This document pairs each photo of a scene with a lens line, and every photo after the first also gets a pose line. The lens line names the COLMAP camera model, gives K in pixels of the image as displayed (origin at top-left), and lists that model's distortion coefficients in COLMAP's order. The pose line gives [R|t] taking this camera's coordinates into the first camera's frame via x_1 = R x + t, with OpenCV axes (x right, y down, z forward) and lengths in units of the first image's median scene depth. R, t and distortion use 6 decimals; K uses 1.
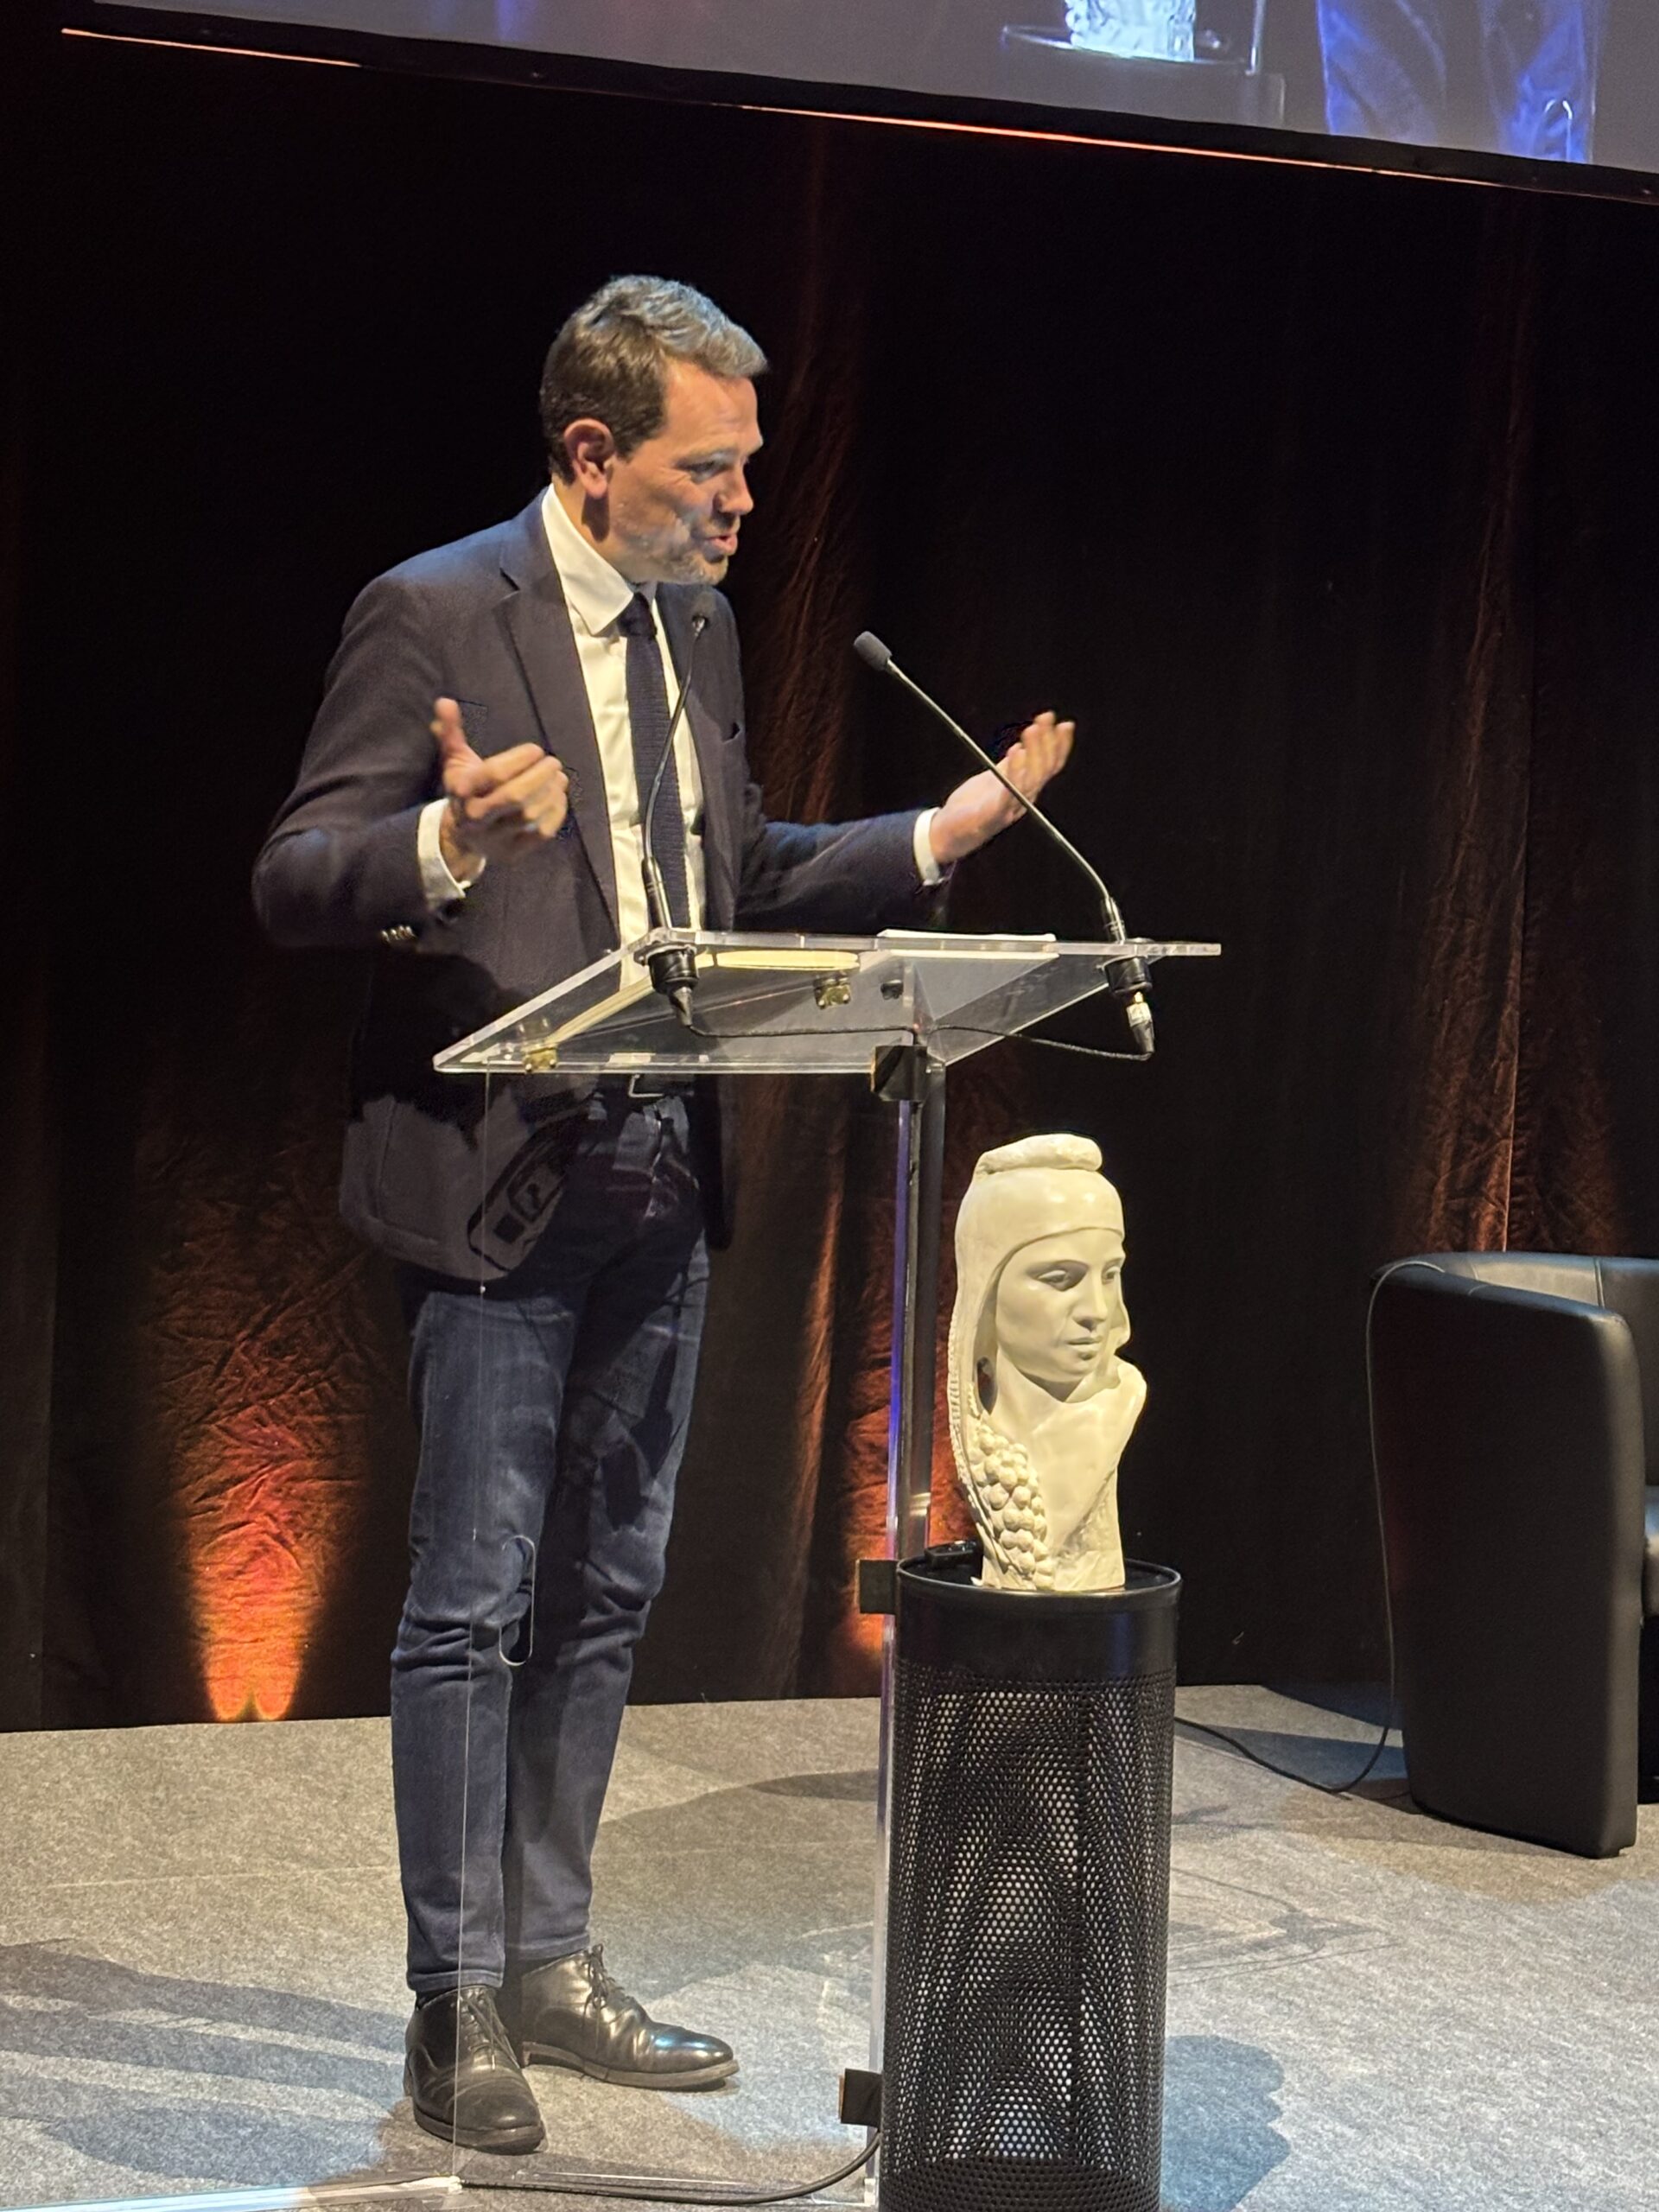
lens RADIAL K [[4165.2, 0, 829.1], [0, 4165.2, 980.1], [0, 0, 1]] dist [0.090794, 0.145463]
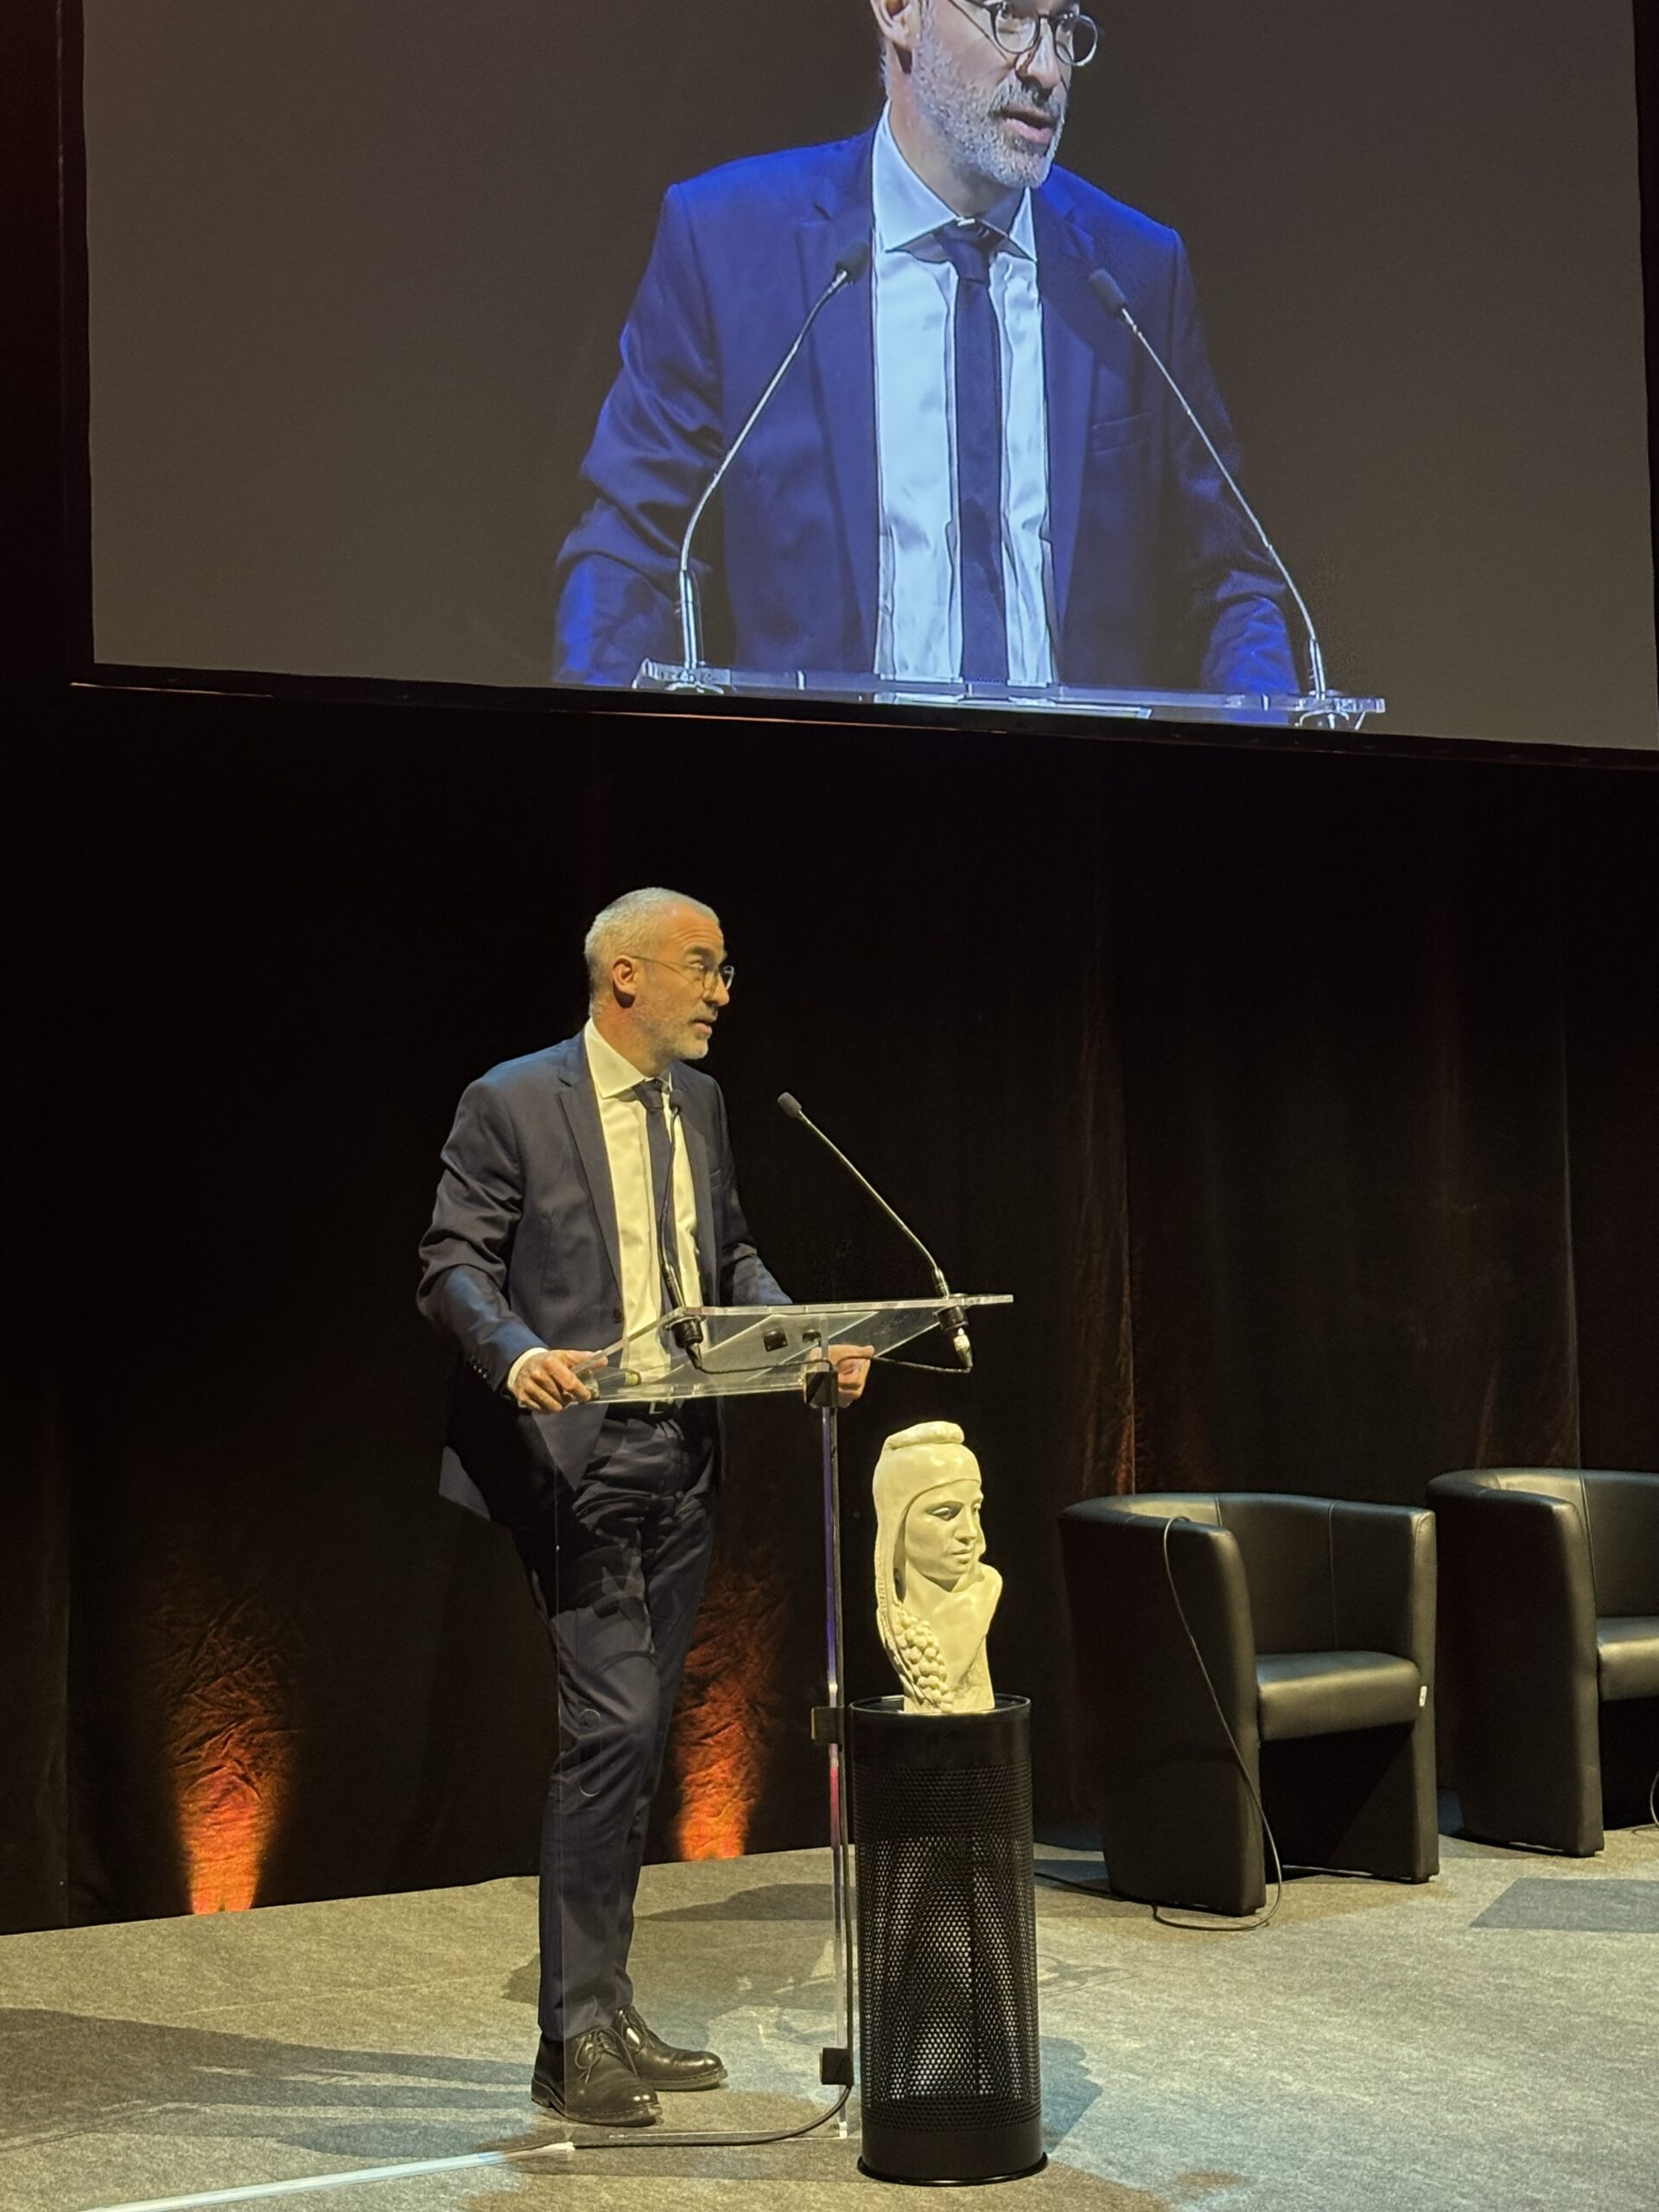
lens RADIAL K [[3695.3, 0, 829.5], [0, 3695.3, 1106.0], [0, 0, 1]] dist [0.412918, -1.591872]
pose [[0.992173, -0.050940, 0.114008, -0.116560], [0.056985, 0.997102, -0.050410, -0.011815], [-0.111109, 0.056512, 0.992200, -0.335855]]
